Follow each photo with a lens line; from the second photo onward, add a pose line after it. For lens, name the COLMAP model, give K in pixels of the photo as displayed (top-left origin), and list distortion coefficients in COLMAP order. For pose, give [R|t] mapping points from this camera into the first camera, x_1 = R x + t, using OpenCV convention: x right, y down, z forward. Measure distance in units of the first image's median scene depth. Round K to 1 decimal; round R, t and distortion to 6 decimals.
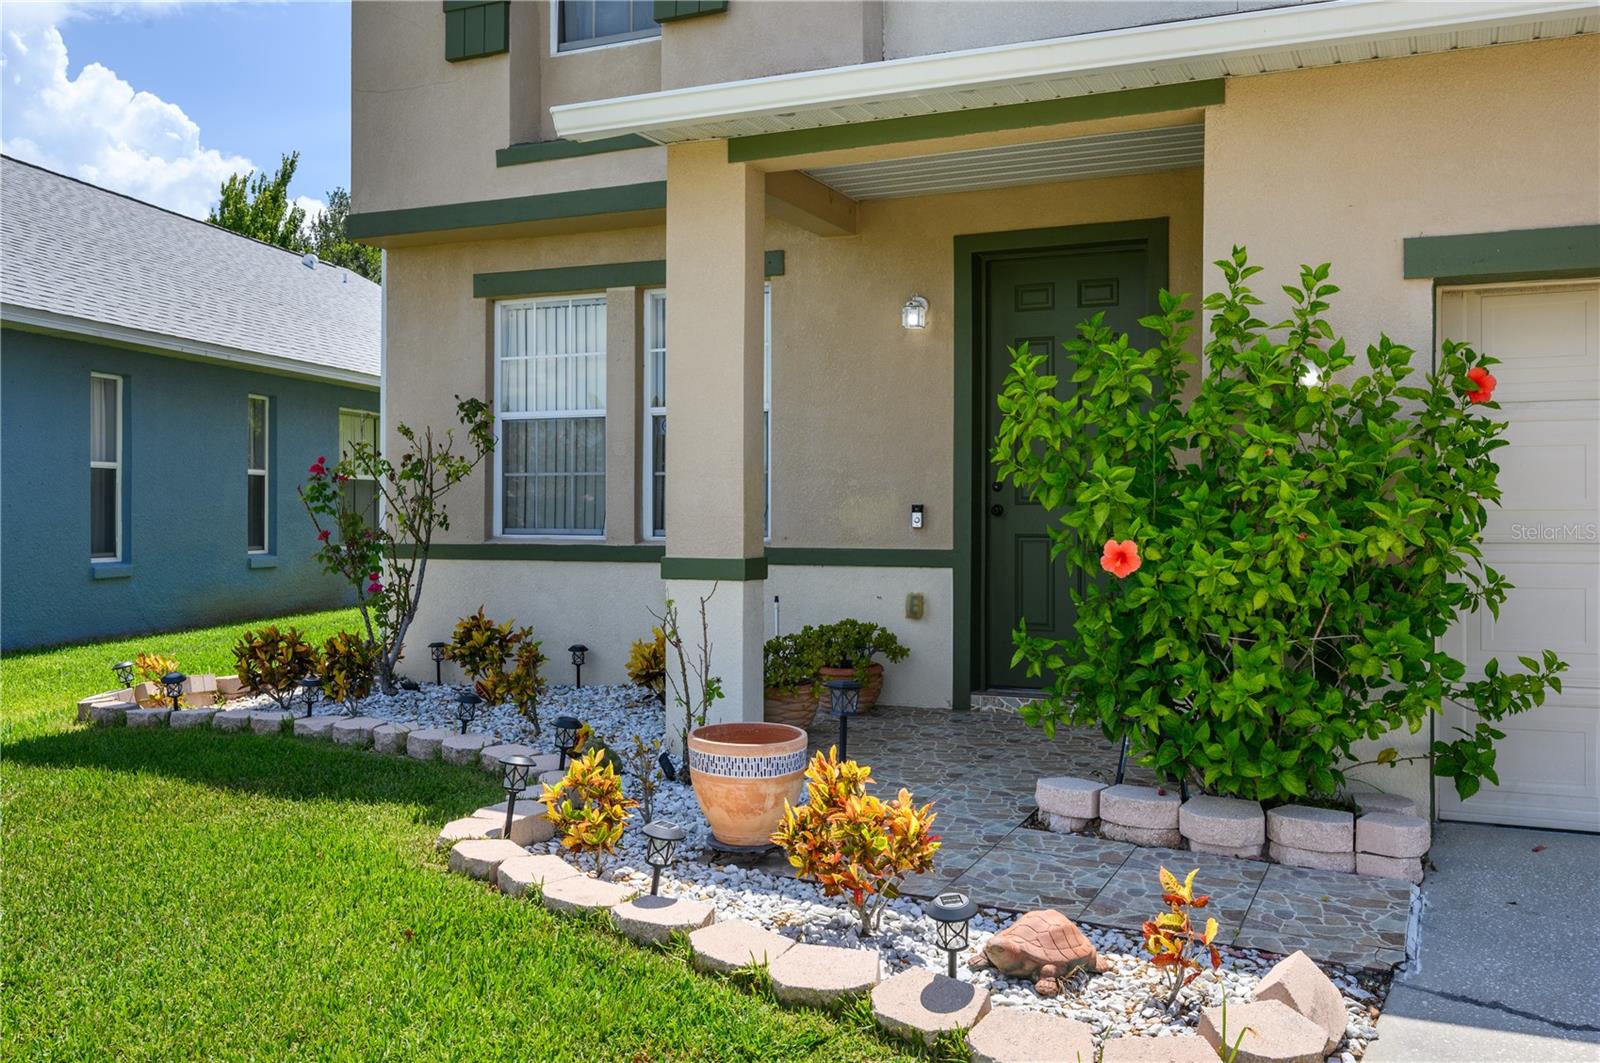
lens RADIAL K [[1409.7, 0, 800.0], [0, 1409.7, 489.0], [0, 0, 1]] dist [-0.007779, 0.000096]
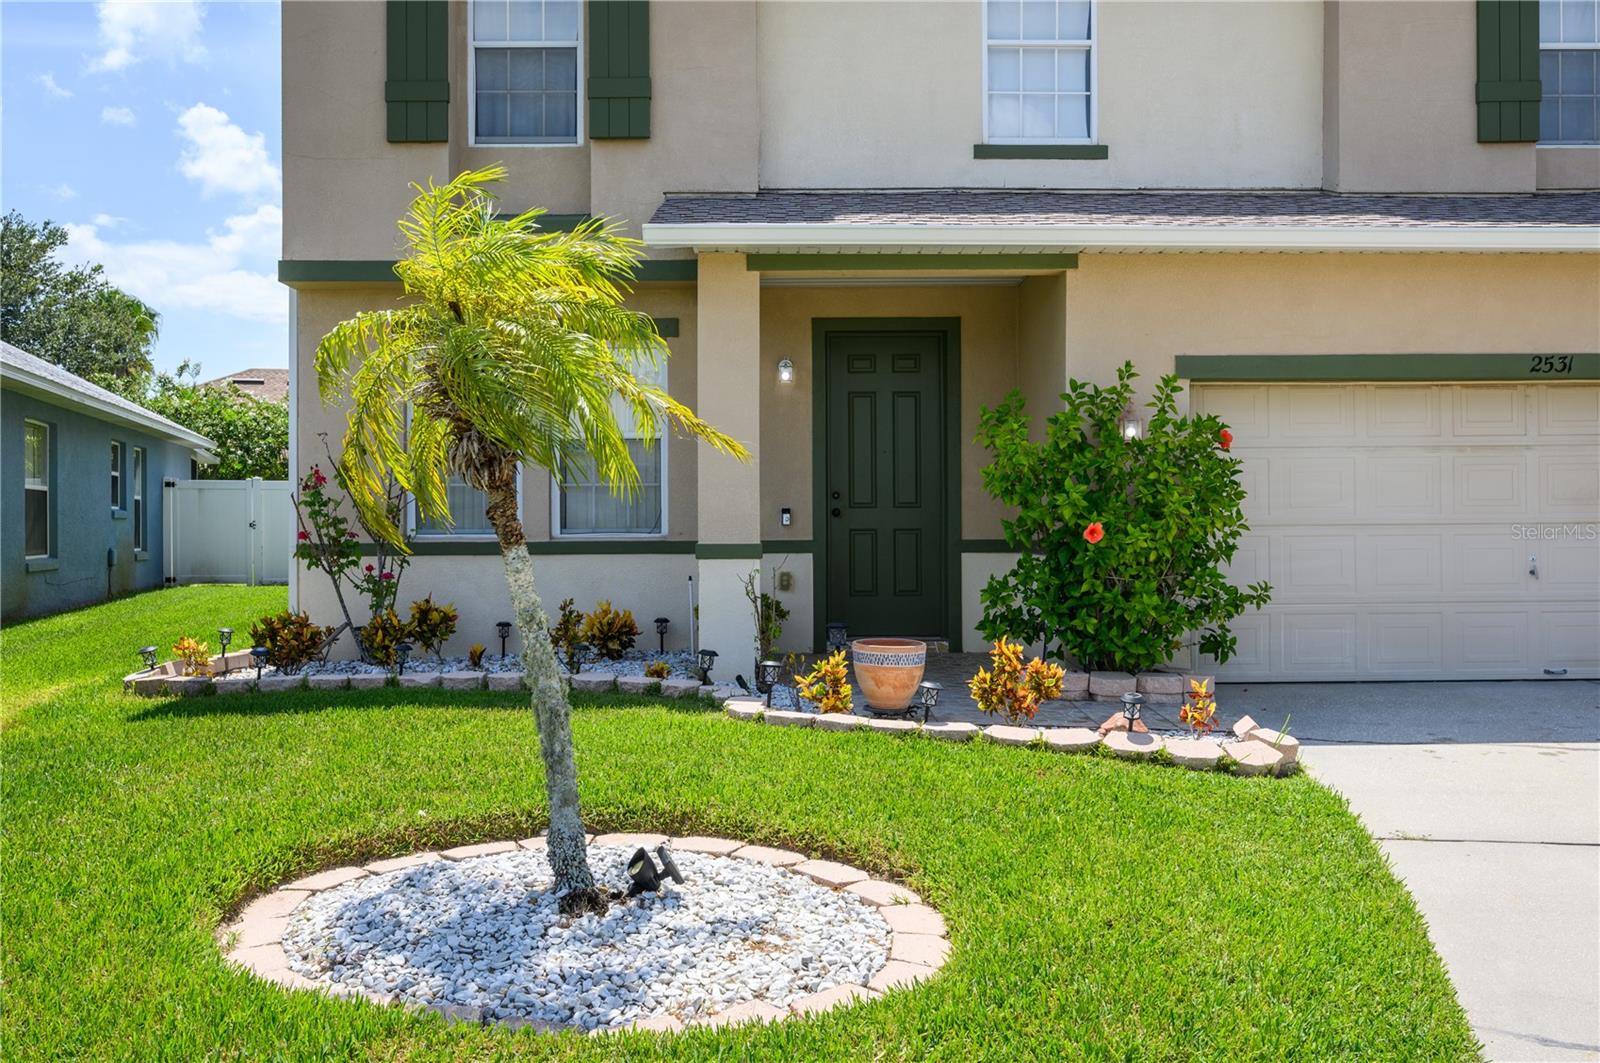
lens RADIAL K [[1409.7, 0, 800.0], [0, 1409.7, 489.0], [0, 0, 1]] dist [-0.007779, 0.000096]
pose [[0.903347, 0.004306, 0.428888, -0.609814], [-0.000193, 0.999954, -0.009632, 0.006643], [-0.428910, 0.008618, 0.903306, -0.324700]]
